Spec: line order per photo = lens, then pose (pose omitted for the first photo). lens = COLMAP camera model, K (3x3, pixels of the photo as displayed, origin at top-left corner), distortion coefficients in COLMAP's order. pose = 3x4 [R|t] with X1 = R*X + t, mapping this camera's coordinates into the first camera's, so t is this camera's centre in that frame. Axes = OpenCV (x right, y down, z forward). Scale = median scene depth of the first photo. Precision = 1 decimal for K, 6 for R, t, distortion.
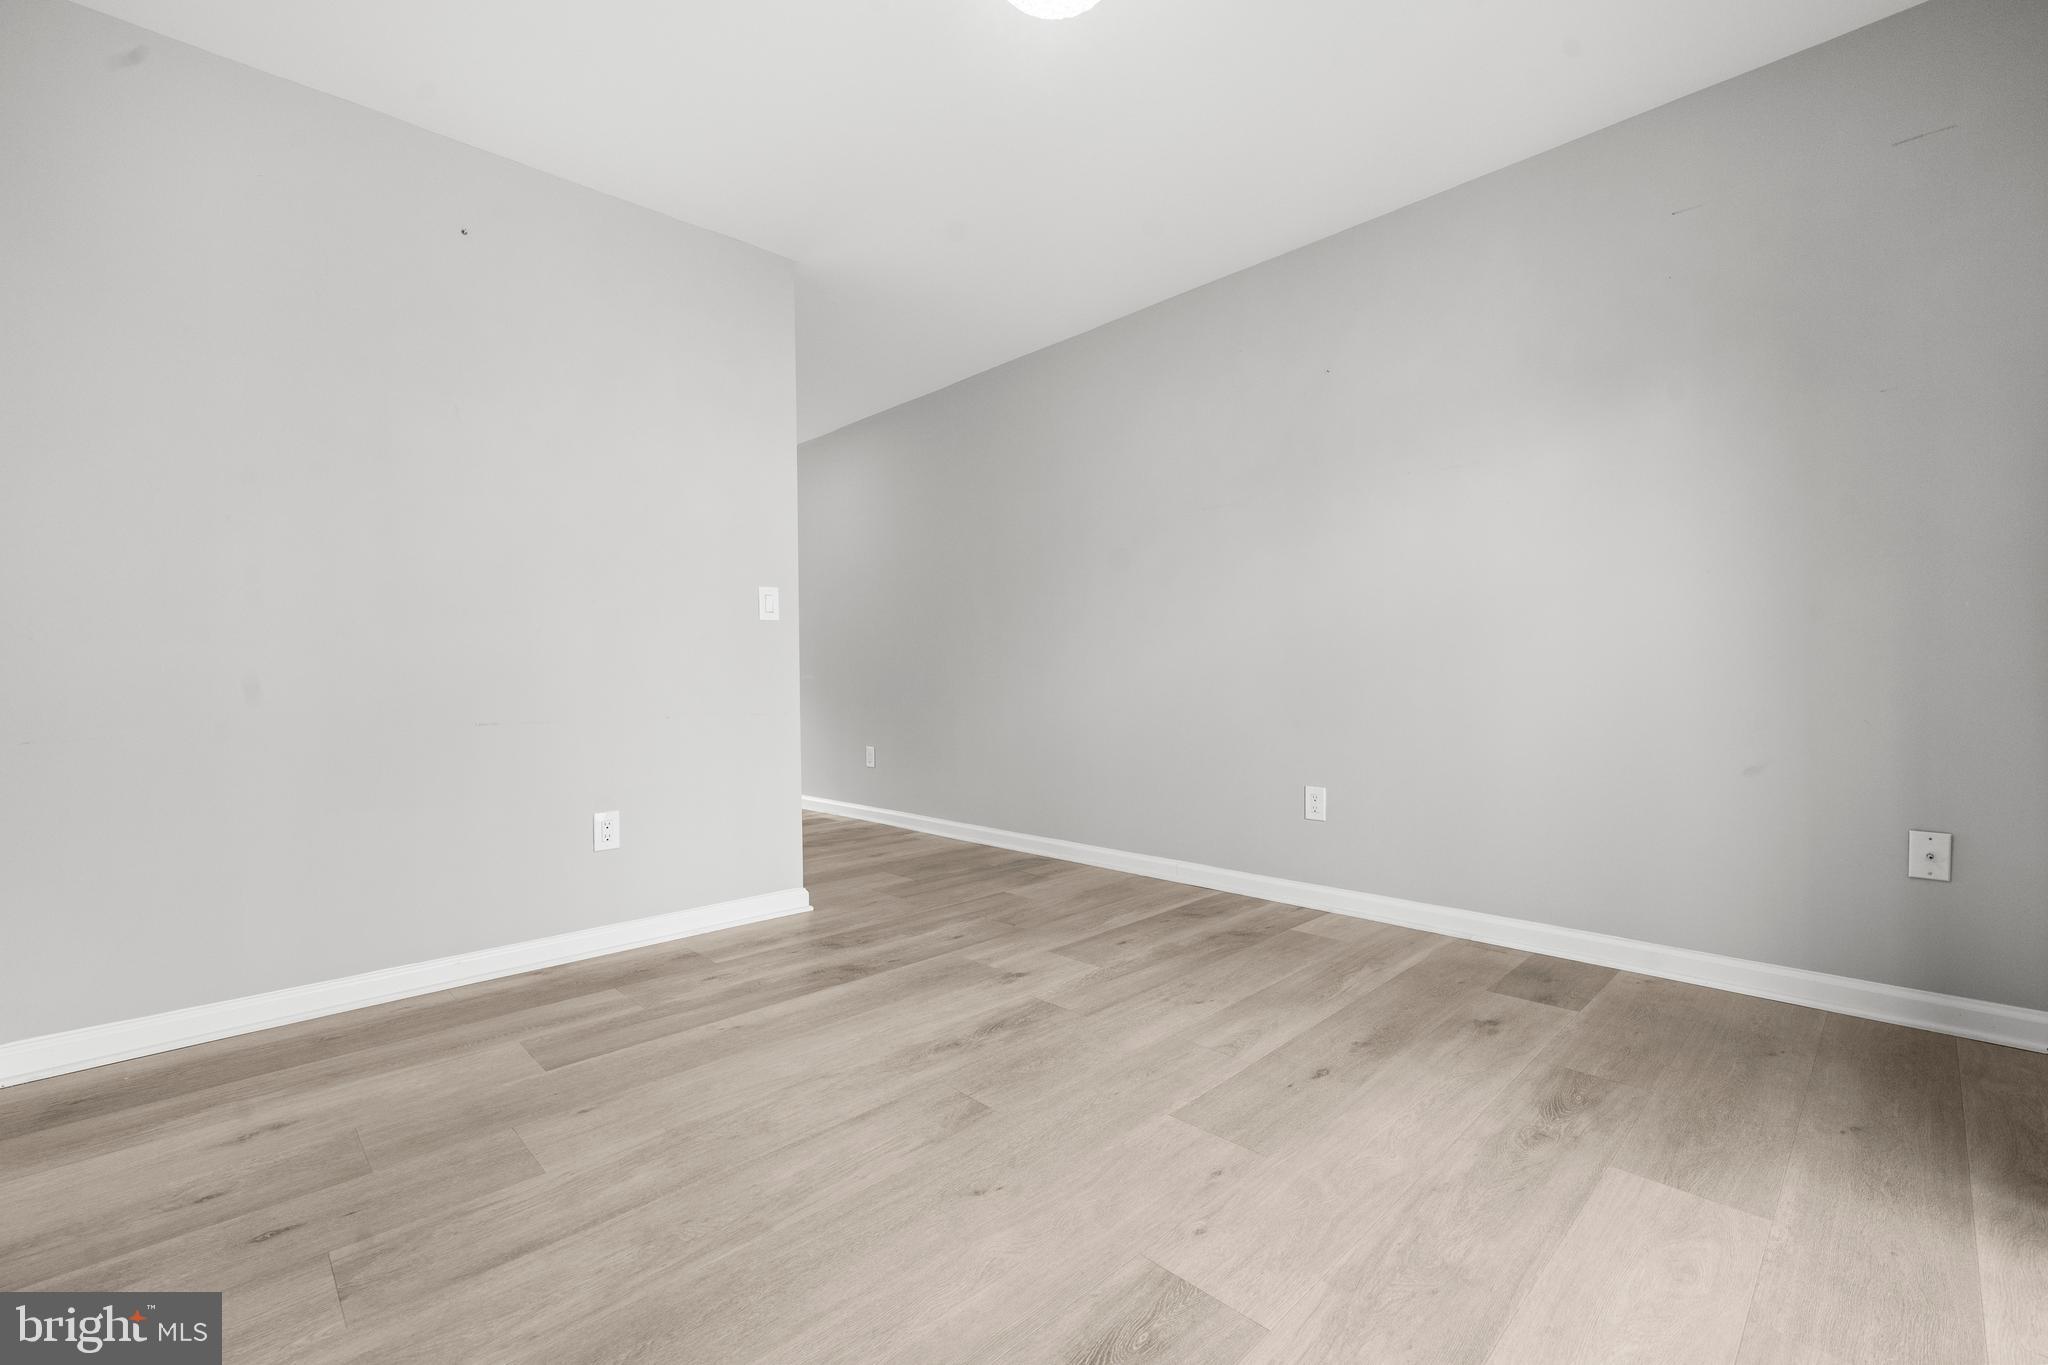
lens RADIAL K [[872.3, 0, 1029.9], [0, 872.3, 670.2], [0, 0, 1]] dist [-0.002125, 0.000192]
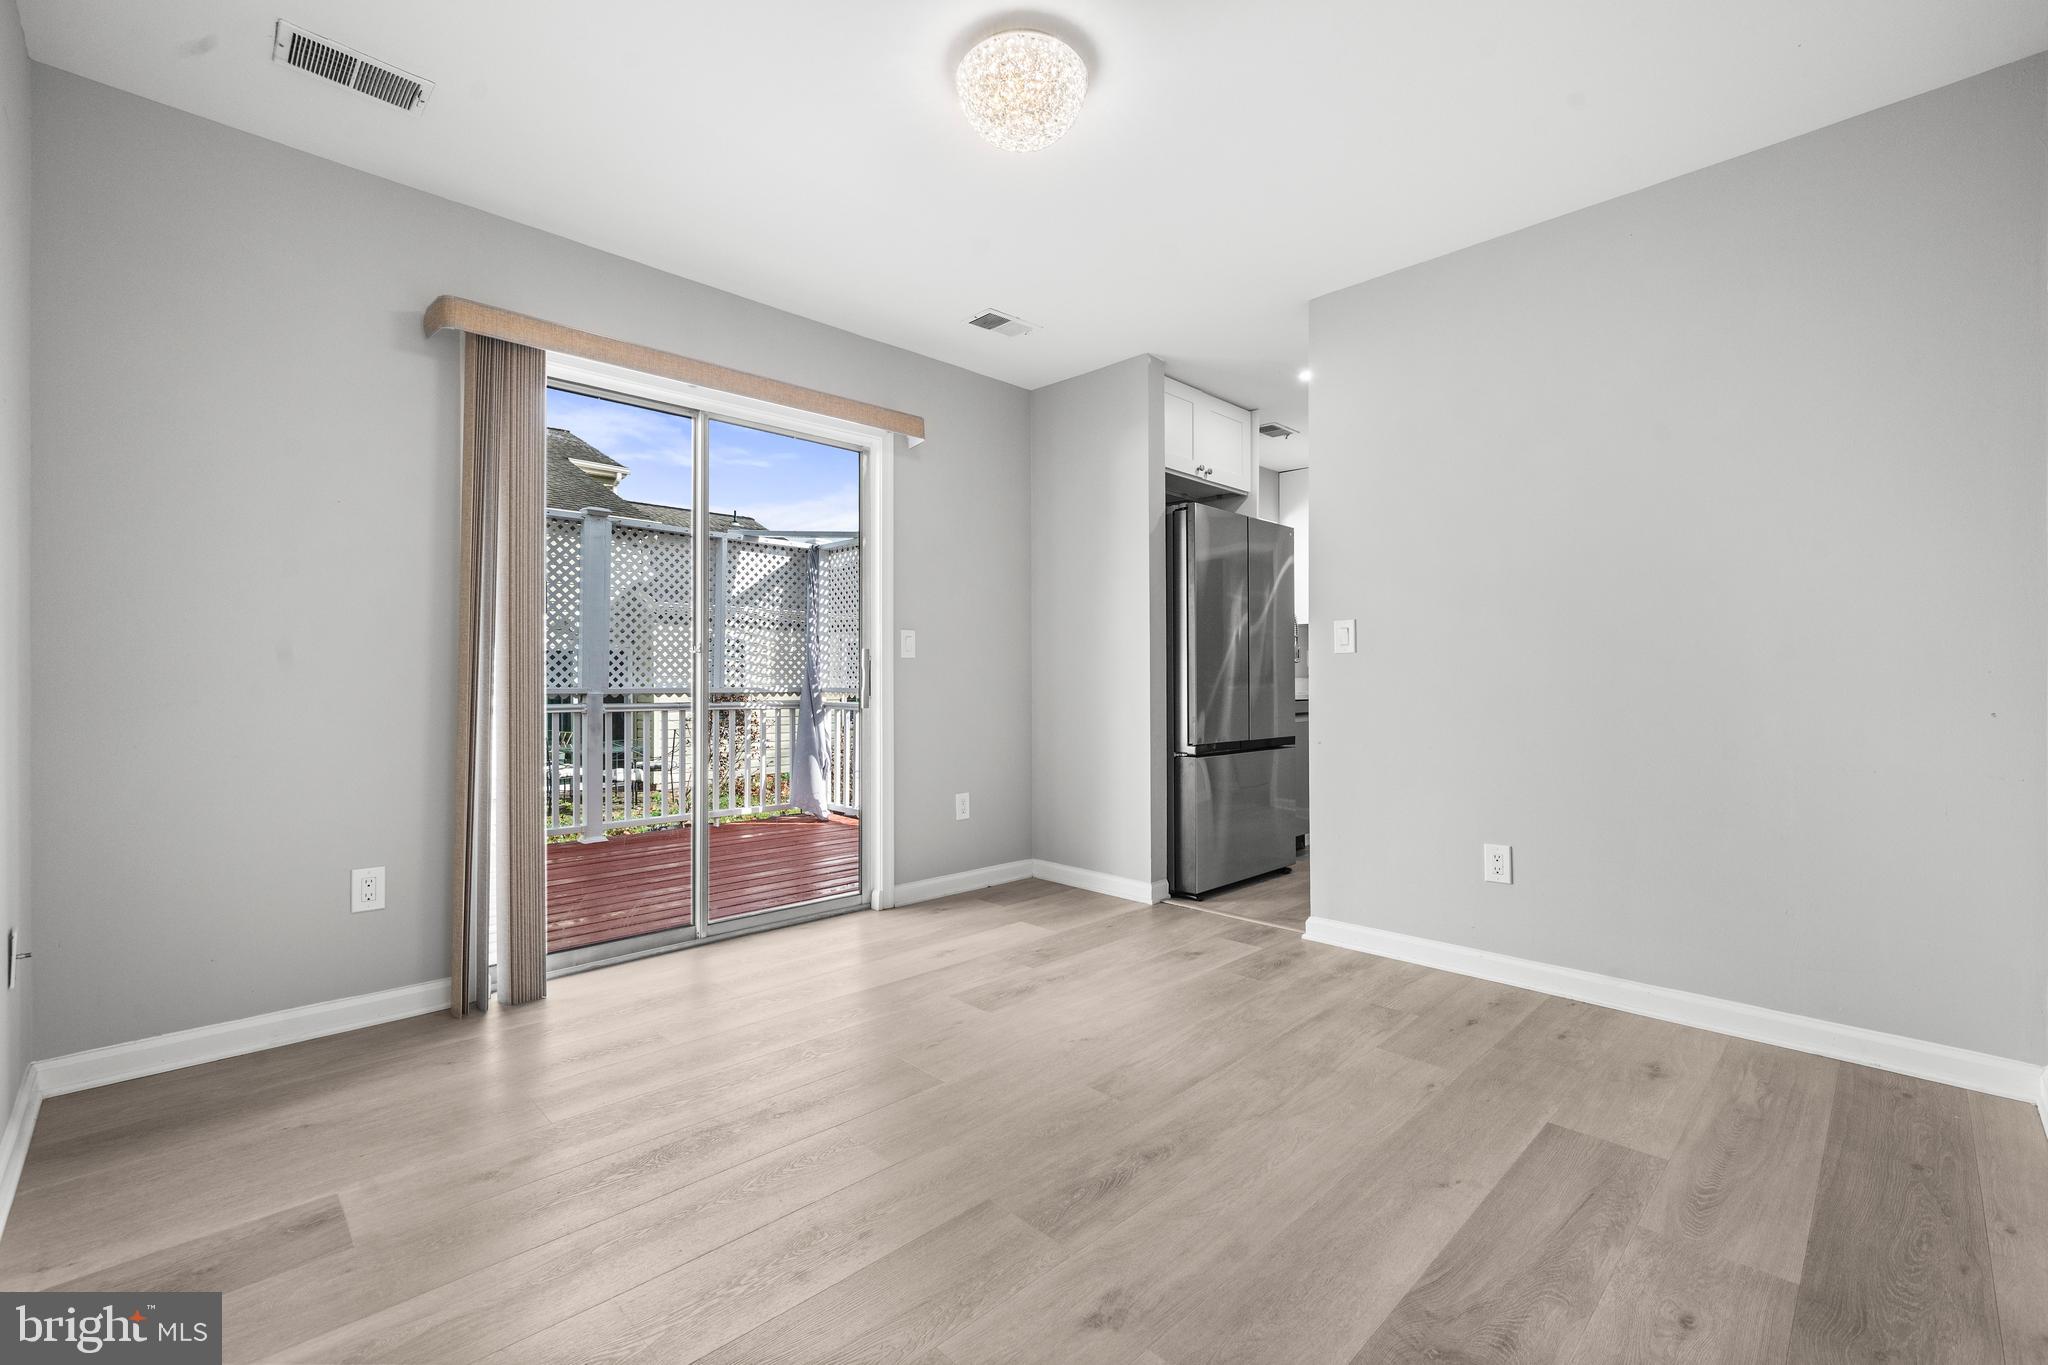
lens RADIAL K [[874.5, 0, 1024.0], [0, 874.5, 682.5], [0, 0, 1]] dist [0.000387, 0.000034]
pose [[-0.999912, 0.013241, 0.000800, 0.032034], [0.013239, 0.999909, -0.002770, -0.042794], [-0.000837, -0.002759, -0.999996, 1.898709]]
